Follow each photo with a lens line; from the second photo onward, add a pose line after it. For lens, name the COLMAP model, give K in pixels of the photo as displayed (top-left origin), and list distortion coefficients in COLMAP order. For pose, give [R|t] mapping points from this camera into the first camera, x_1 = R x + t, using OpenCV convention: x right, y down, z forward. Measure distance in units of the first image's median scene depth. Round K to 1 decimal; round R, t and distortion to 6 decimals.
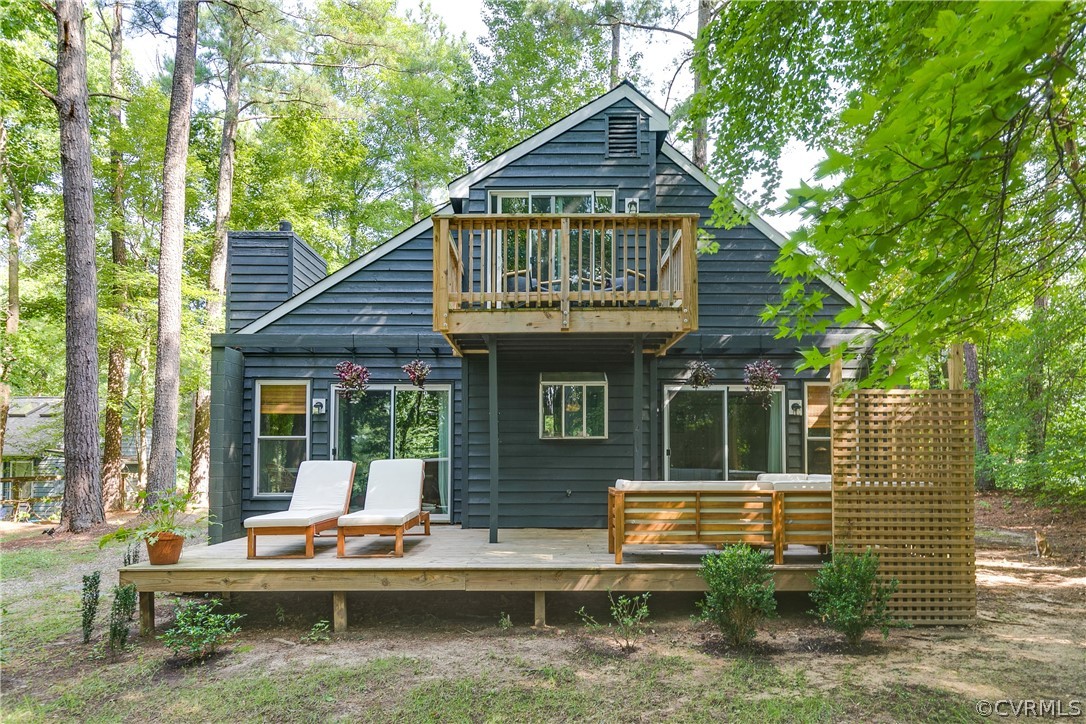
lens RADIAL K [[661.9, 0, 524.6], [0, 661.9, 432.2], [0, 0, 1]] dist [0.000073, 0.000227]
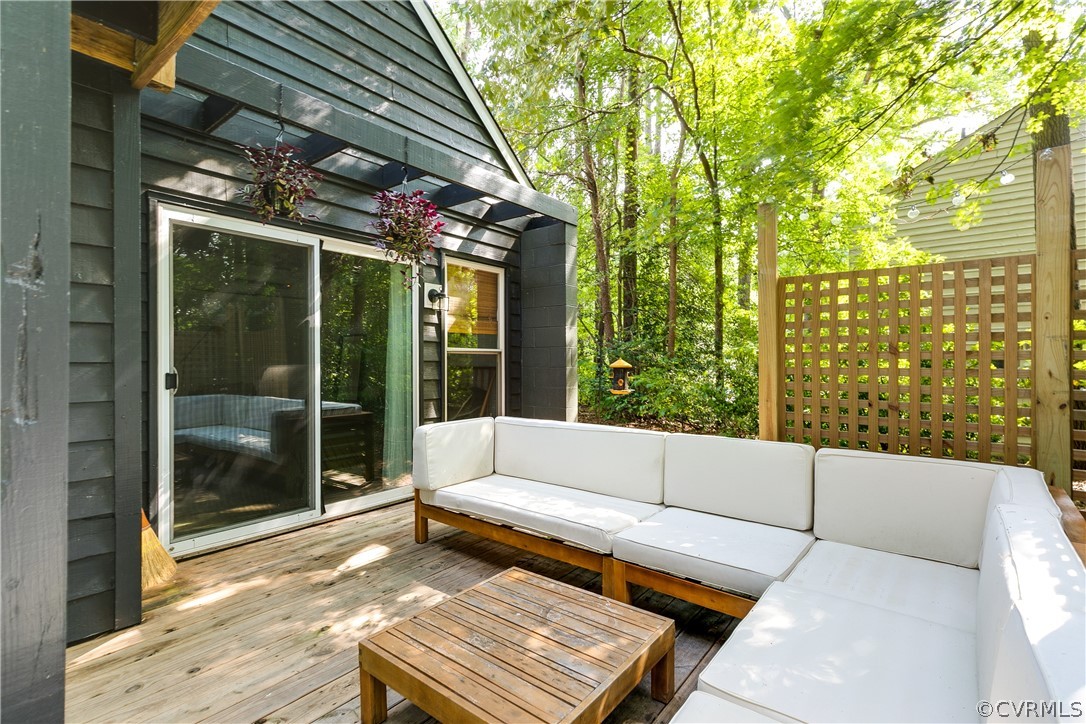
lens RADIAL K [[497.8, 0, 539.2], [0, 497.8, 360.9], [0, 0, 1]] dist [0.000099, -0.000055]
pose [[0.626822, 0.001538, 0.779161, 0.125793], [-0.030923, 0.999259, 0.022905, 0.006360], [-0.778548, -0.038451, 0.626406, 0.649820]]
